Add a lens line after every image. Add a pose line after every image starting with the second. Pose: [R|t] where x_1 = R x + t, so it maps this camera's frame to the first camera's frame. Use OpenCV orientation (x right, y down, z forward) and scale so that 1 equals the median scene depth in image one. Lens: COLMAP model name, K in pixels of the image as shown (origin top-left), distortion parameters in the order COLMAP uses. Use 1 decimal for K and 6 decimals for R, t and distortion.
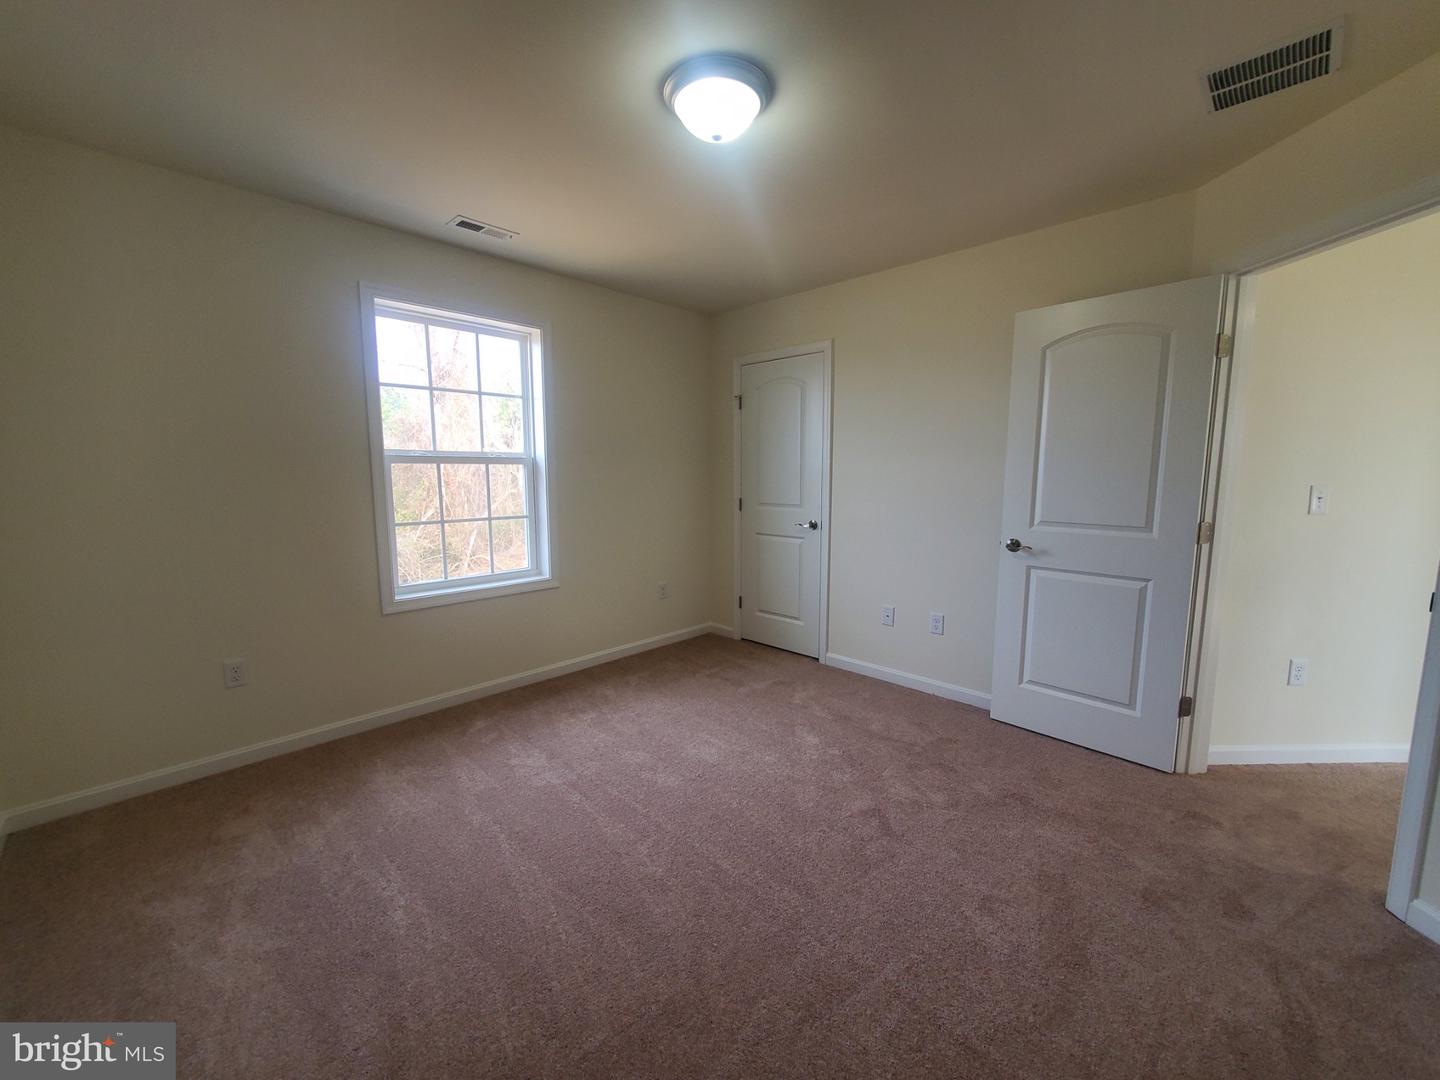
lens RADIAL K [[569.3, 0, 713.2], [0, 569.3, 537.9], [0, 0, 1]] dist [0.000593, 0.000043]
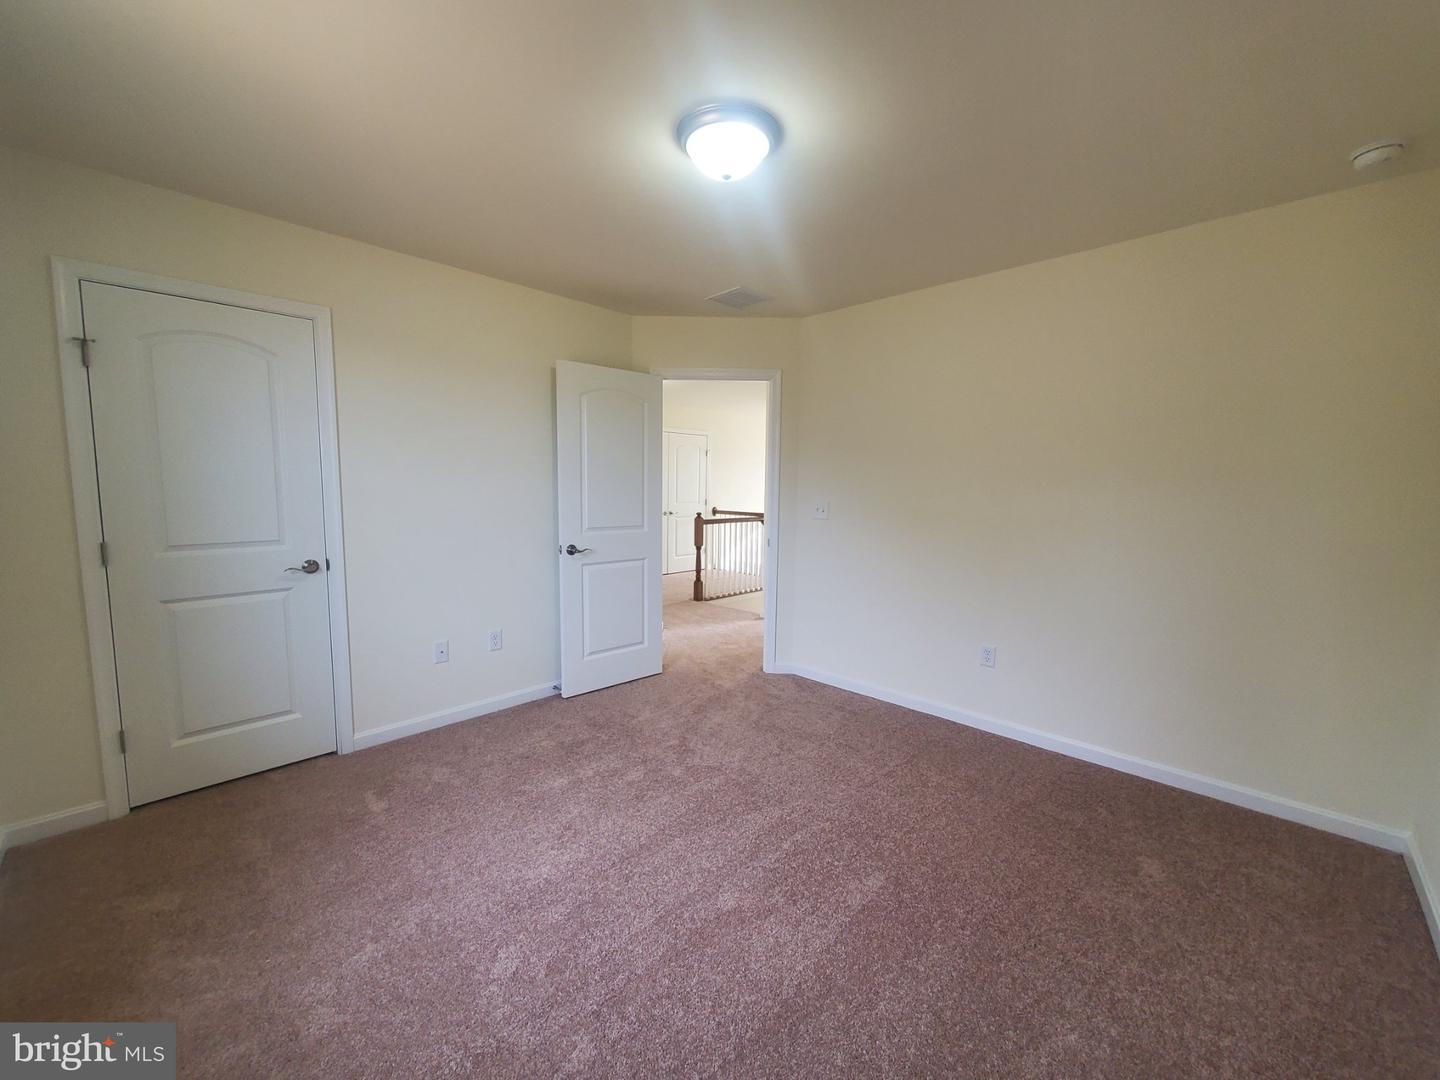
lens RADIAL K [[576.2, 0, 720.0], [0, 576.2, 540.0], [0, 0, 1]] dist [-0.001854, -0.000309]
pose [[0.001938, -0.101842, 0.994799, -0.546906], [0.105182, 0.989303, 0.101074, -0.077619], [-0.994451, 0.104439, 0.012630, 0.525364]]
